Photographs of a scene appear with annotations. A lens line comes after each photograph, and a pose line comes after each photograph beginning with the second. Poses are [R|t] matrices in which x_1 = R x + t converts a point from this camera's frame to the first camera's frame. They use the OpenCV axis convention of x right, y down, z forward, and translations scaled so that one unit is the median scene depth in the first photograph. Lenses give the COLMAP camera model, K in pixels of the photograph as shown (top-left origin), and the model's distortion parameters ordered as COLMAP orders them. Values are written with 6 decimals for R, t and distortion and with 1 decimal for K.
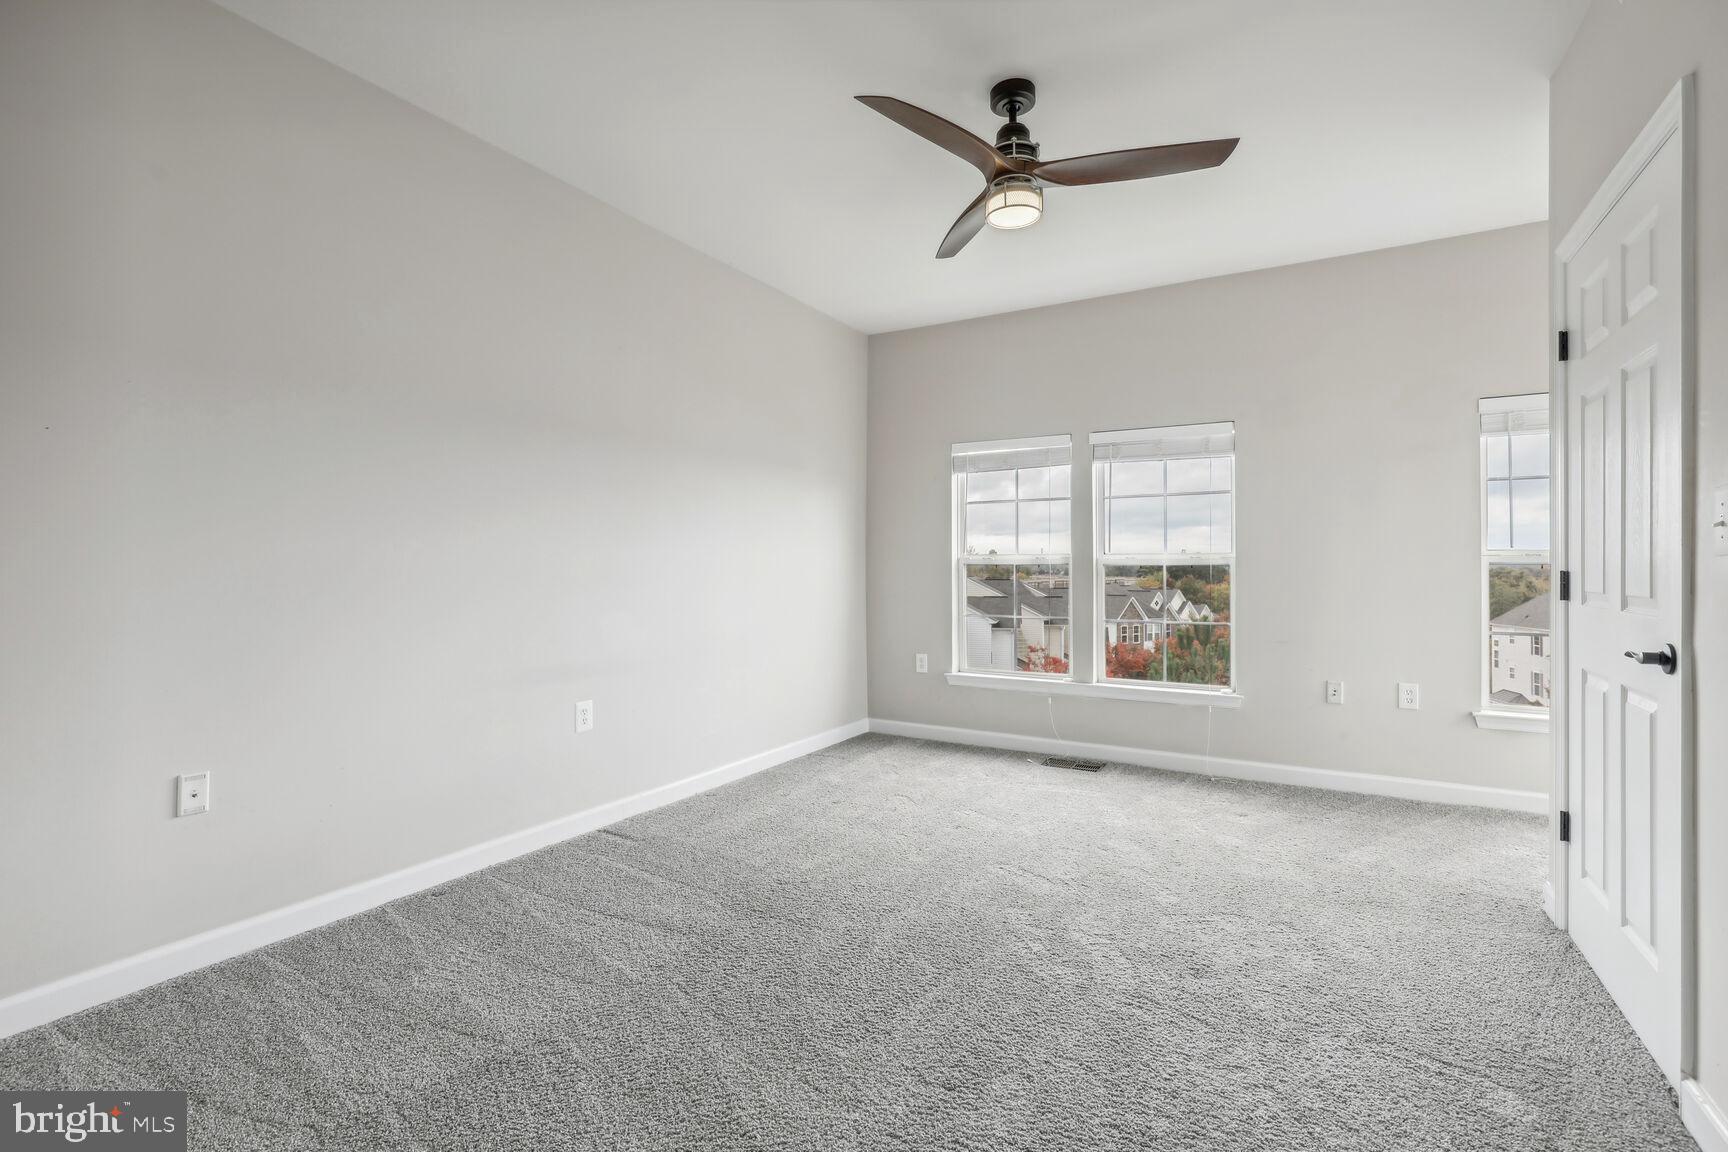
lens RADIAL K [[783.6, 0, 864.0], [0, 783.6, 576.0], [0, 0, 1]] dist [-0.000008, 0.000414]
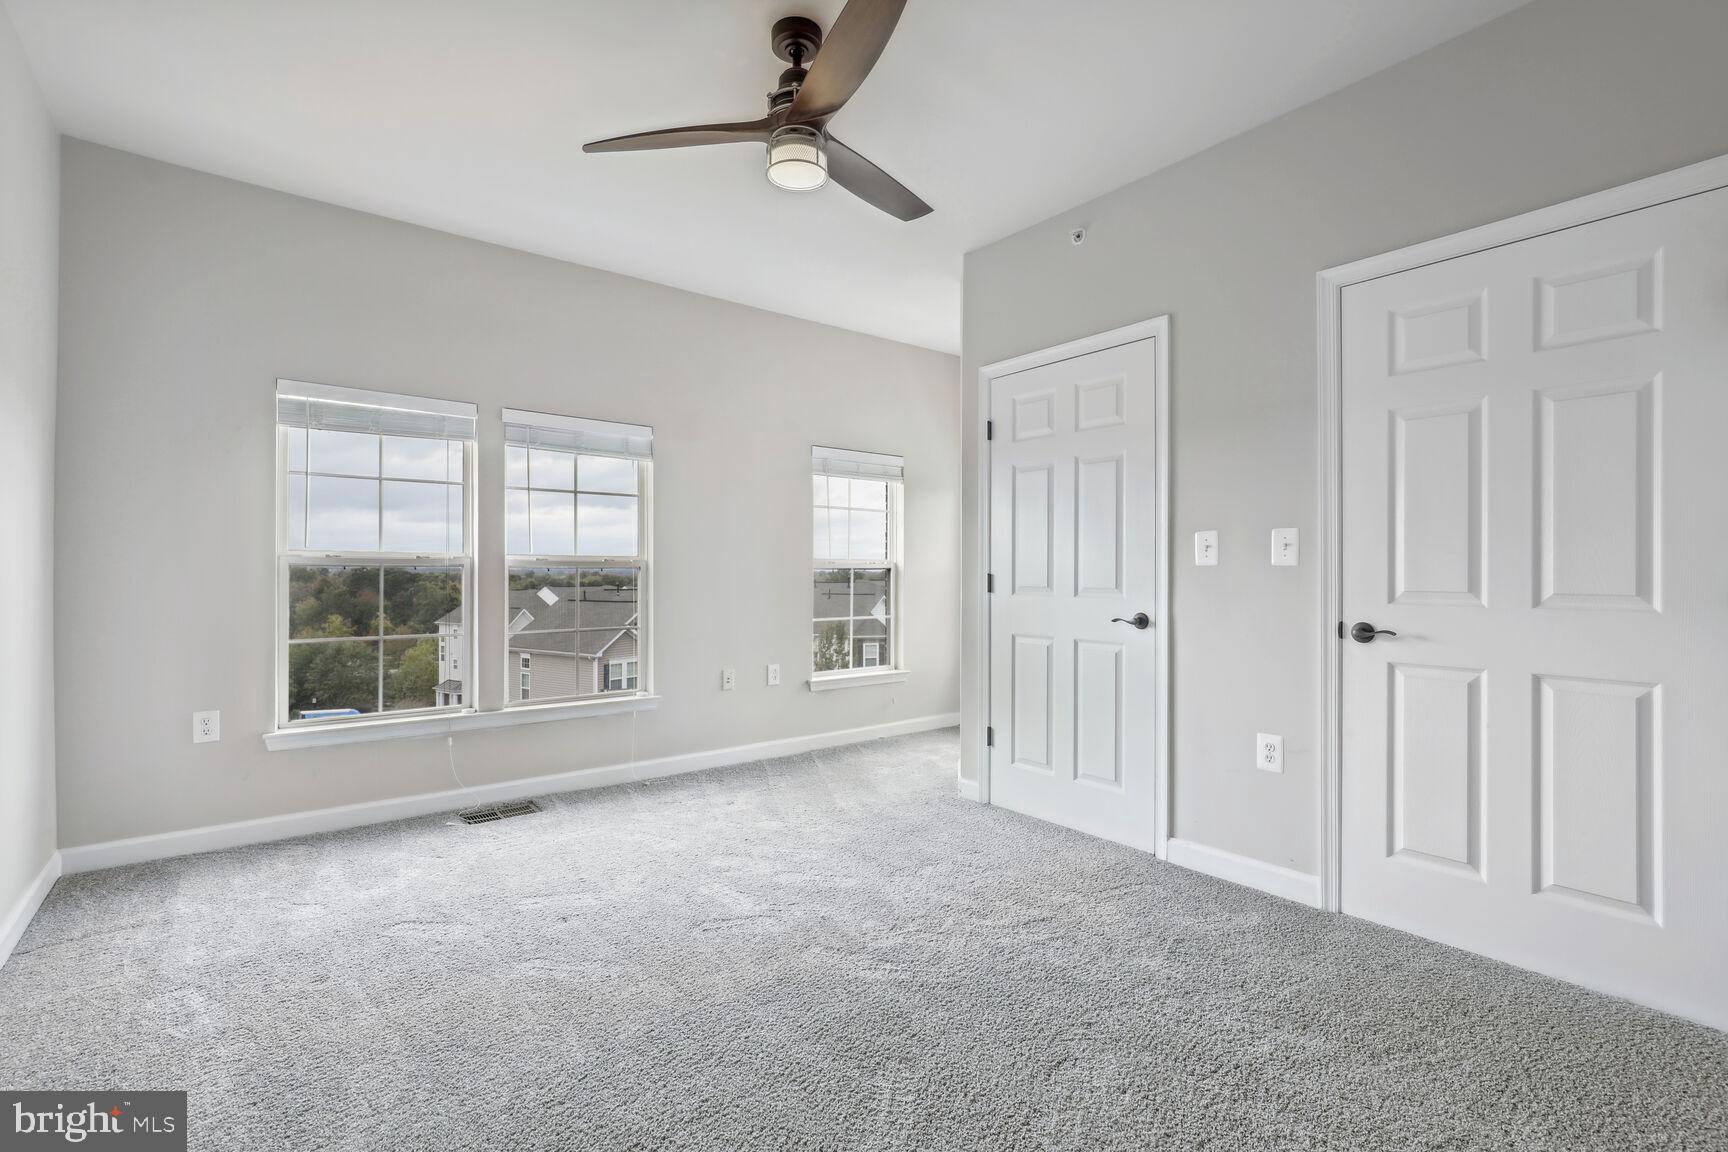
lens RADIAL K [[783.6, 0, 864.0], [0, 783.6, 576.0], [0, 0, 1]] dist [-0.000008, 0.000414]
pose [[0.367404, -0.001474, 0.930060, -0.391782], [0.006625, 0.999978, -0.001032, -0.001076], [-0.930038, 0.006541, 0.367406, 0.389903]]
